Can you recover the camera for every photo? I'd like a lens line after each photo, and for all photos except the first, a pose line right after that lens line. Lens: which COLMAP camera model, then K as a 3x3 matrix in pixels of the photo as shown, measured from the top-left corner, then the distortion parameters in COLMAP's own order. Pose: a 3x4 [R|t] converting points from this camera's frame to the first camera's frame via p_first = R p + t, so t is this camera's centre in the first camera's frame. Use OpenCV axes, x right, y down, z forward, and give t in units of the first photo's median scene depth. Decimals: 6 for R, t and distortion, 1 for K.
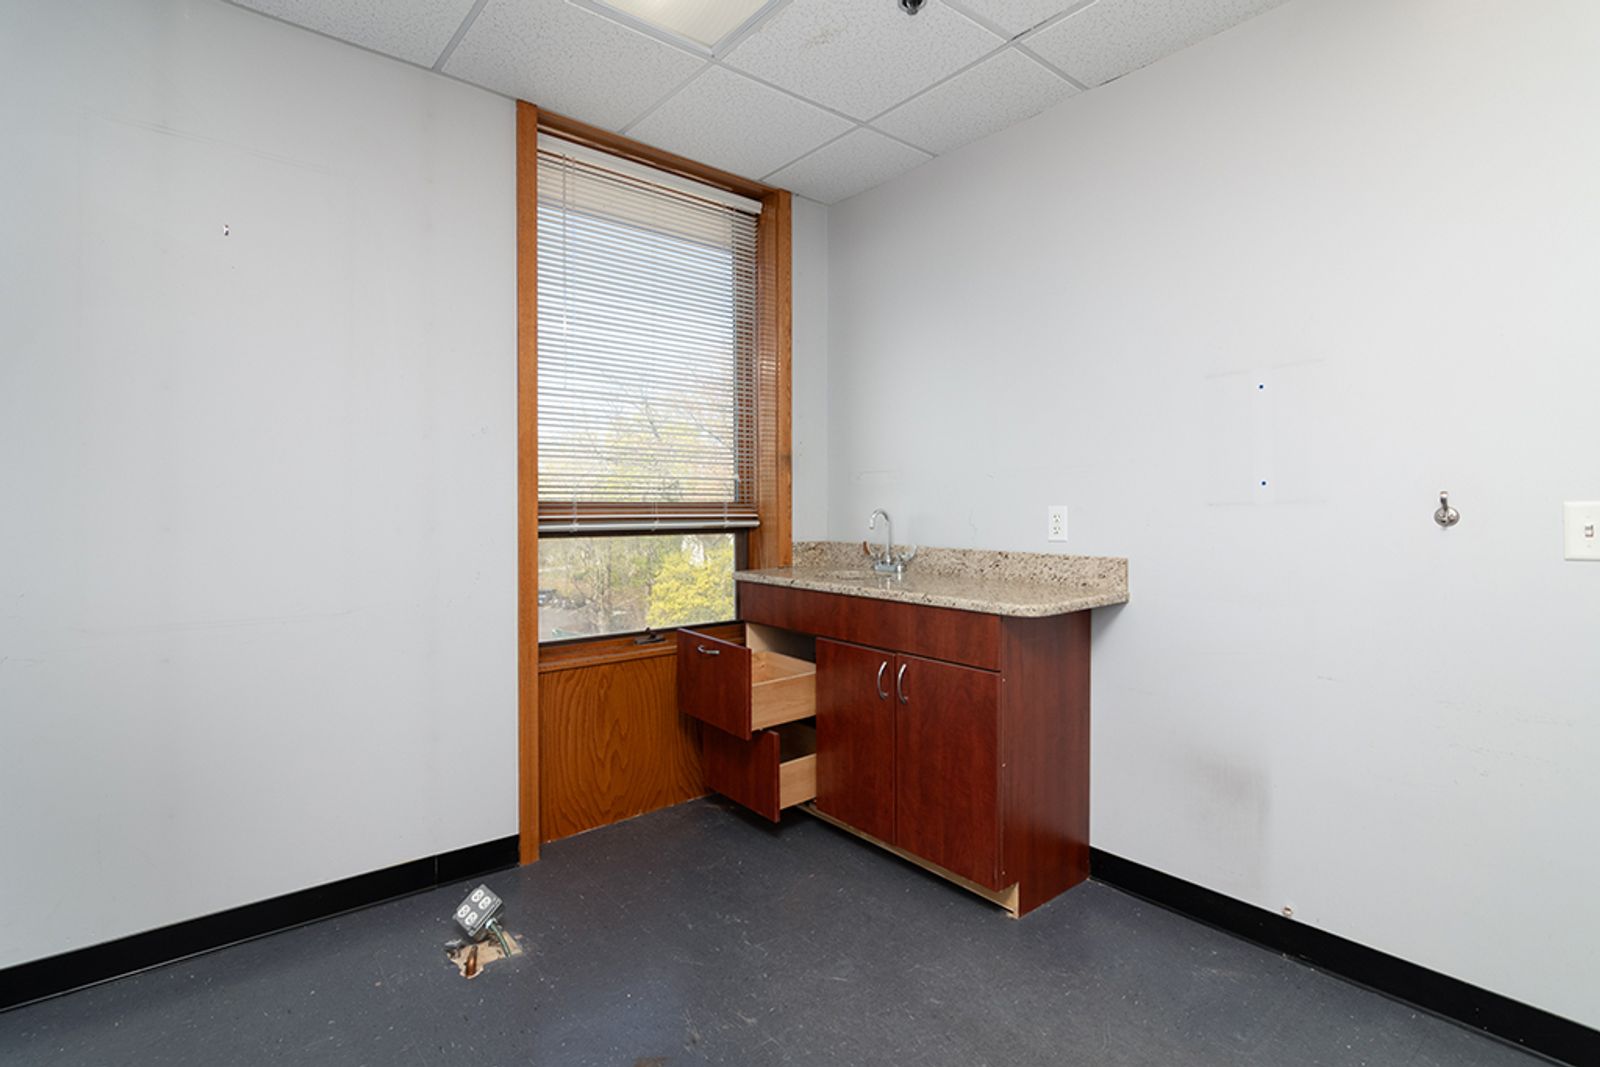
lens RADIAL K [[775.0, 0, 795.6], [0, 775.0, 514.1], [0, 0, 1]] dist [0.003741, 0.000141]
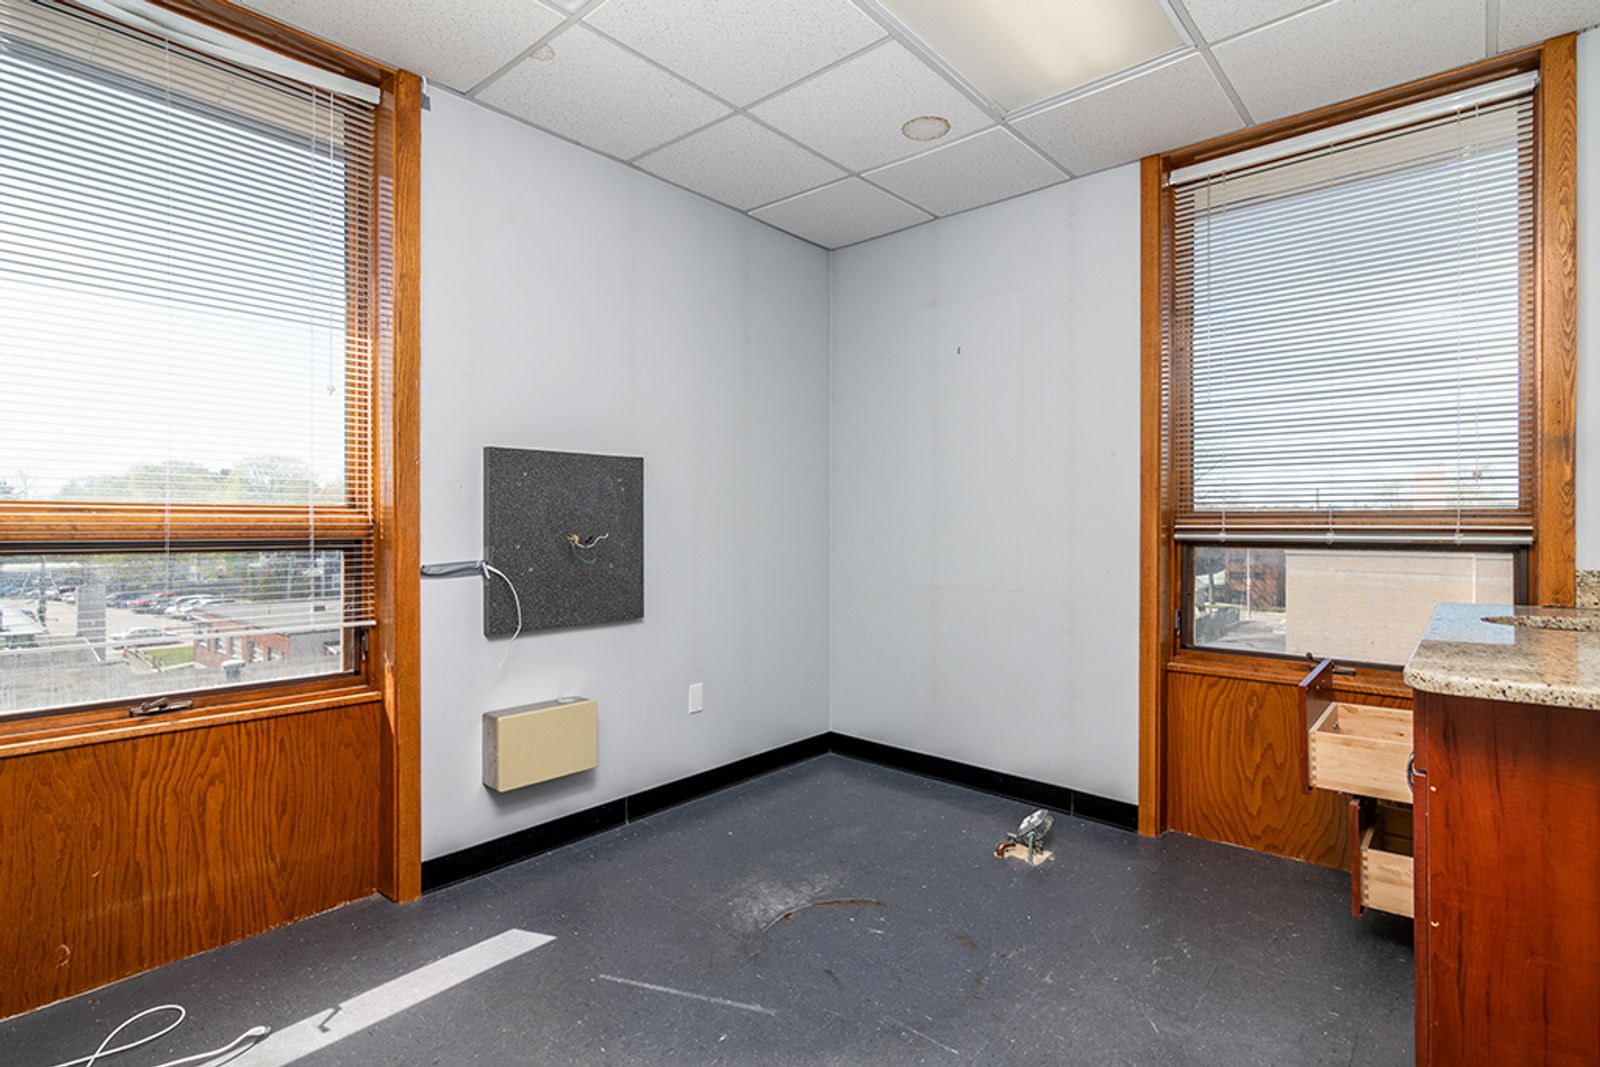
lens RADIAL K [[775.0, 0, 795.6], [0, 775.0, 514.1], [0, 0, 1]] dist [0.003741, 0.000141]
pose [[0.154600, -0.007506, -0.987949, 0.624549], [-0.005159, 0.999951, -0.008404, -0.001523], [0.987964, 0.006396, 0.154554, 0.295207]]
